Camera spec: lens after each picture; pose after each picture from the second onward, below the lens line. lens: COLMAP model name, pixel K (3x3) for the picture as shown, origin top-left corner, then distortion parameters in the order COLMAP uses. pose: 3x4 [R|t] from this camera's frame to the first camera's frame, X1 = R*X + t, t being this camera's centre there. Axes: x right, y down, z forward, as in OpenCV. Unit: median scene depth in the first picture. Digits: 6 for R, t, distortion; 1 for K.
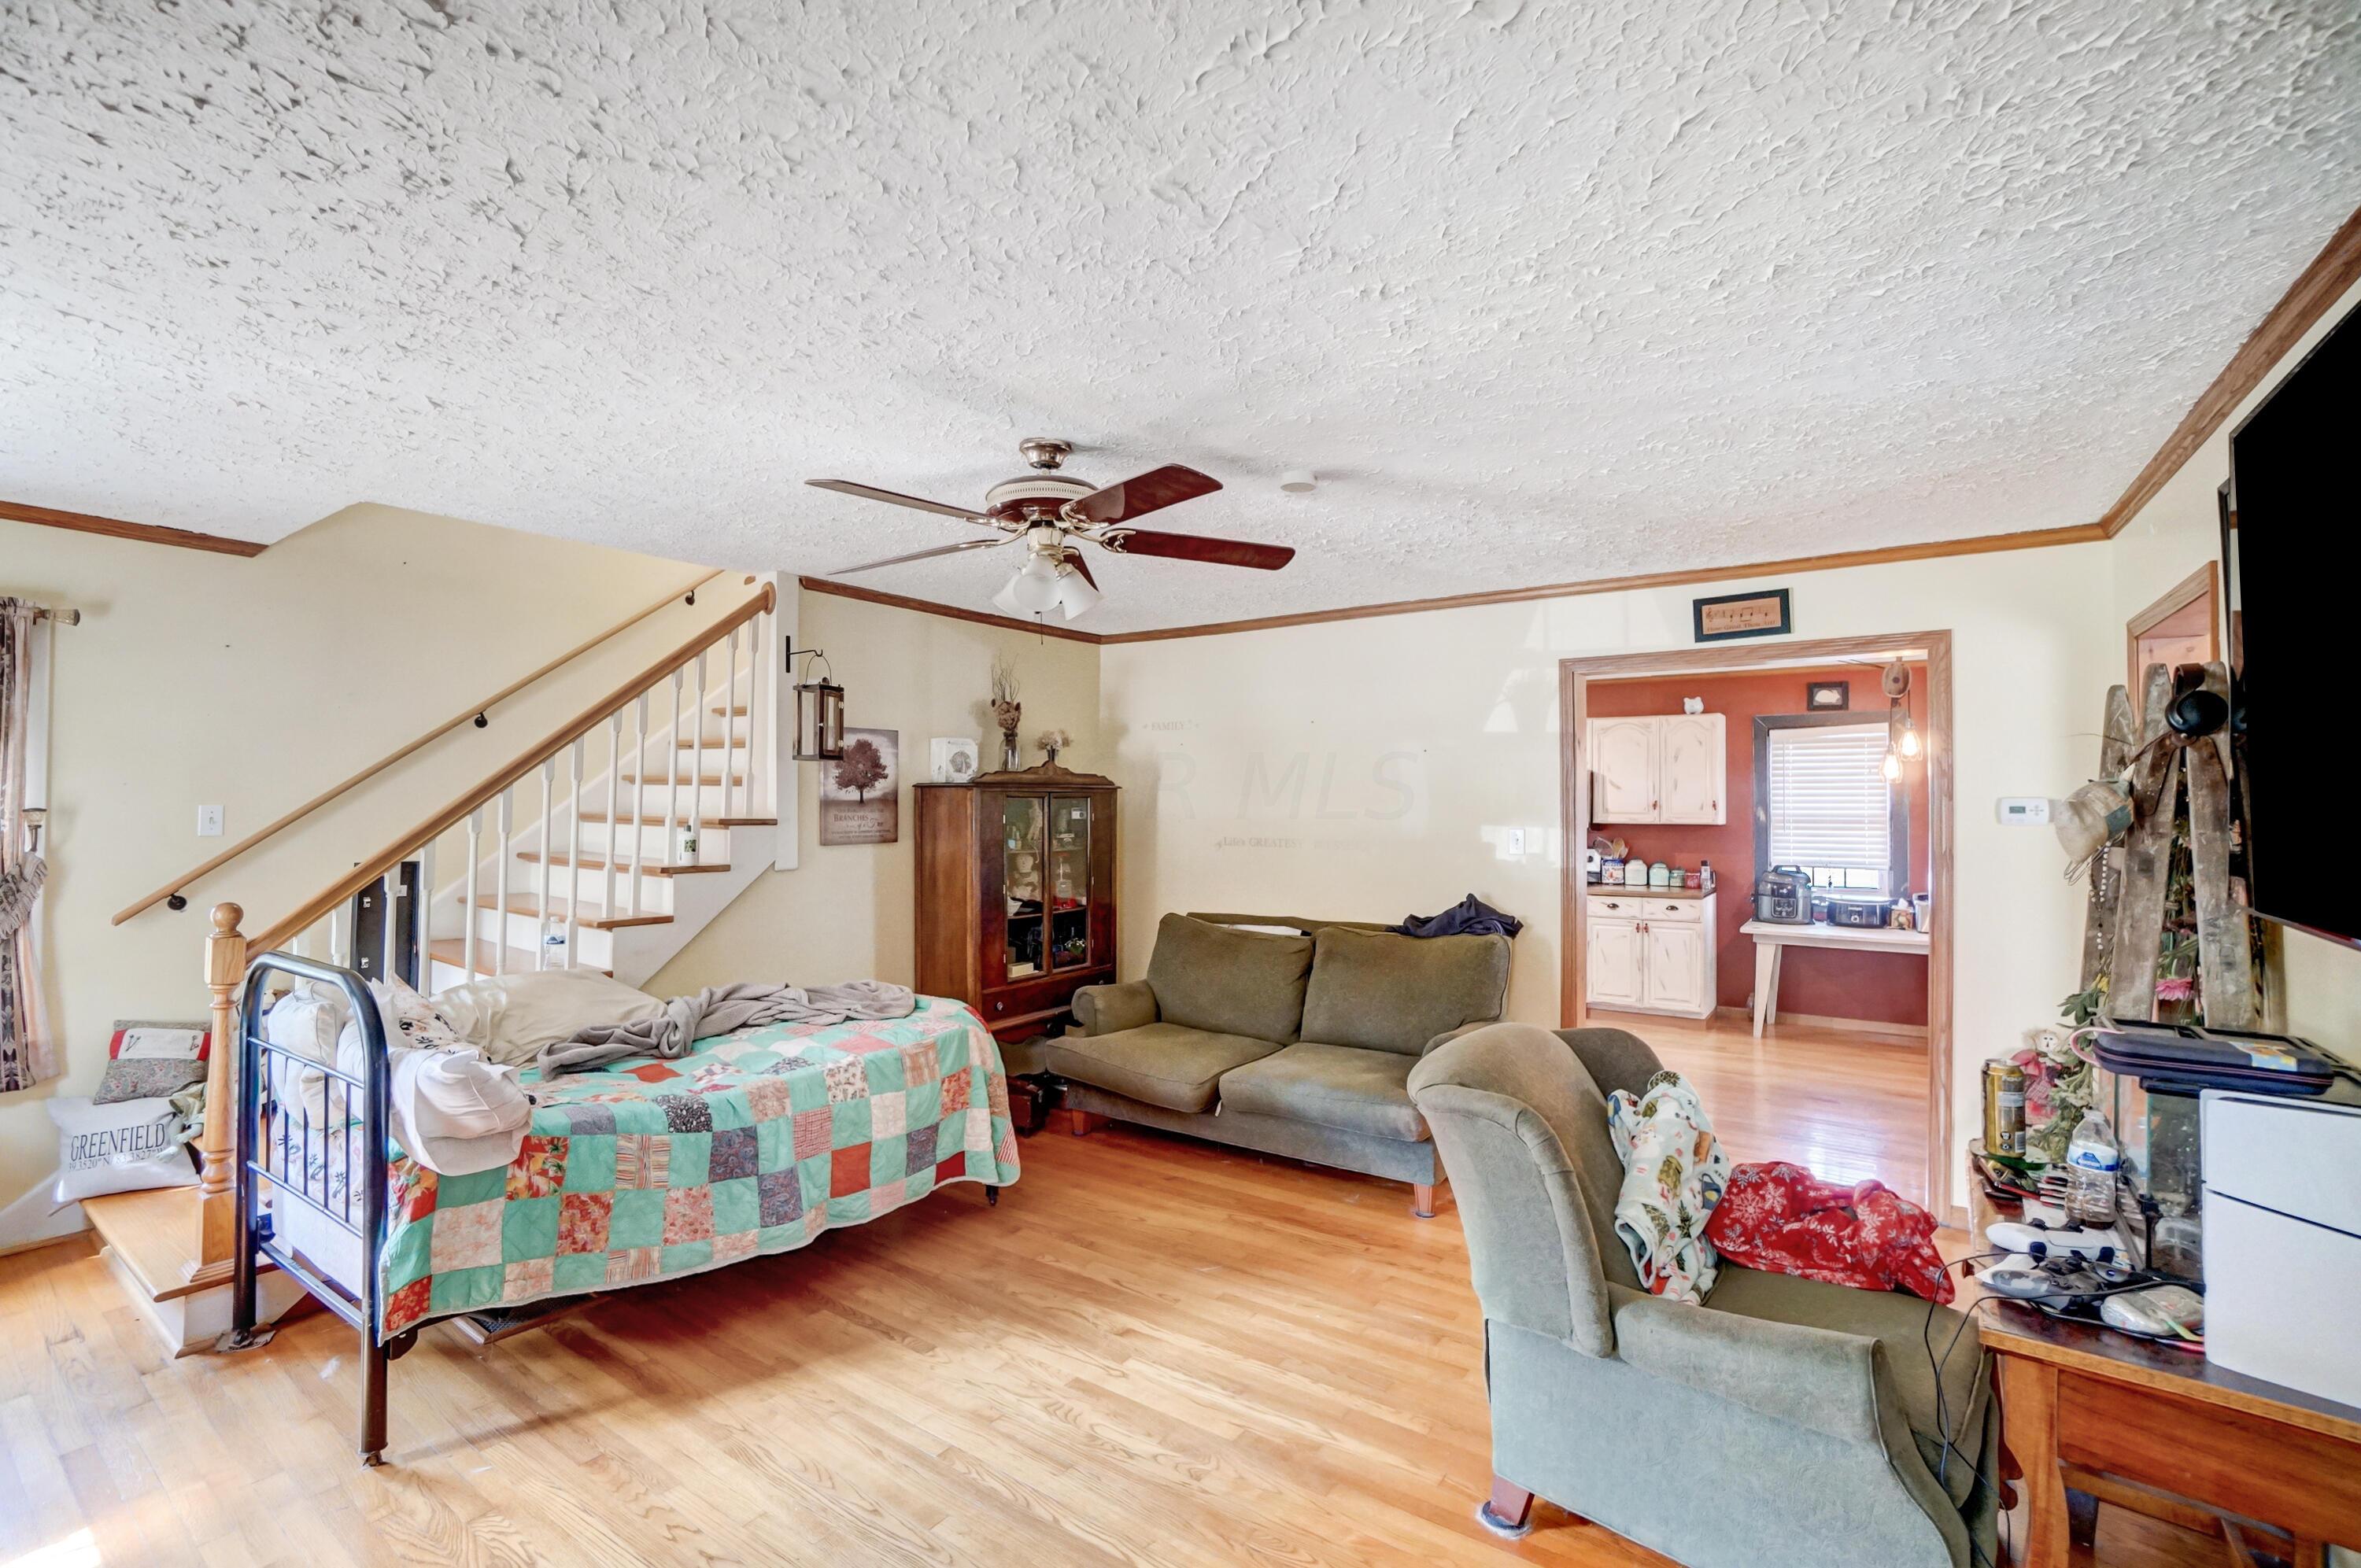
lens RADIAL K [[1022.1, 0, 1180.5], [0, 1022.1, 784.0], [0, 0, 1]] dist [0.000164, 0.000227]
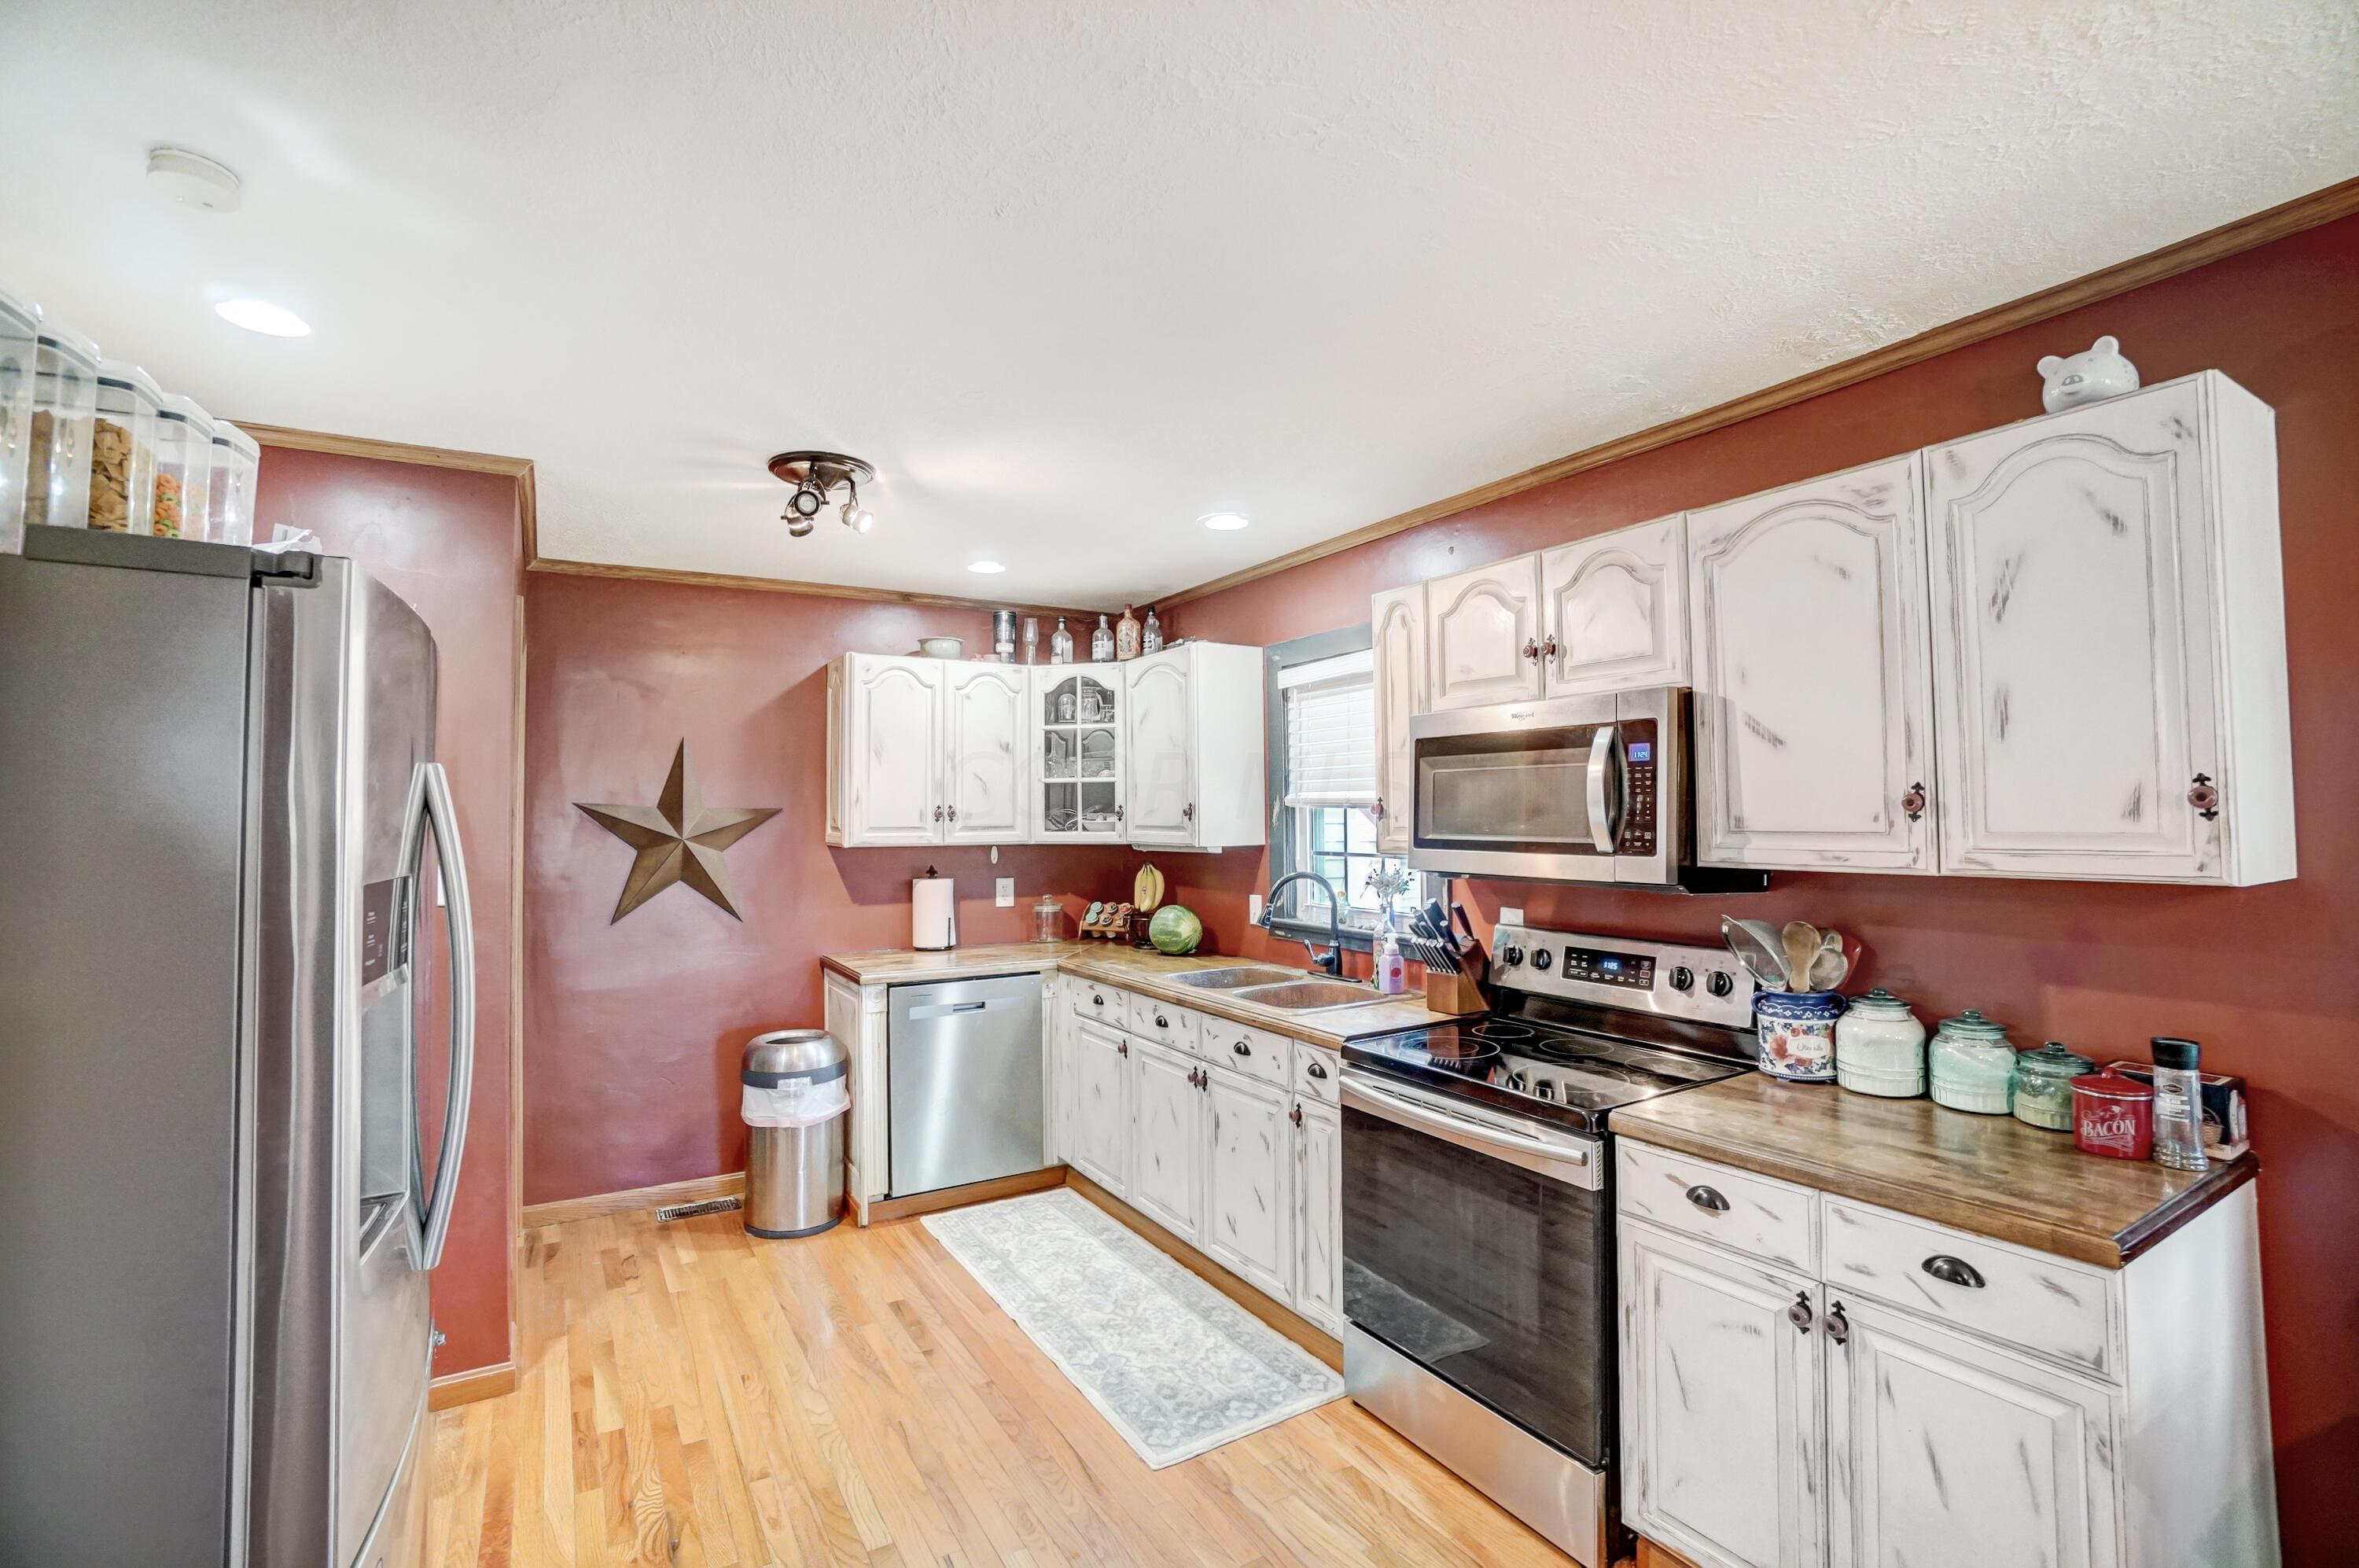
lens RADIAL K [[1021.4, 0, 1179.5], [0, 1021.4, 784.0], [0, 0, 1]] dist [0.000164, 0.000227]
pose [[0.916758, -0.029194, -0.398375, 0.379626], [0.023715, 0.999544, -0.018674, 0.015864], [0.398738, 0.007672, 0.917033, 0.663139]]
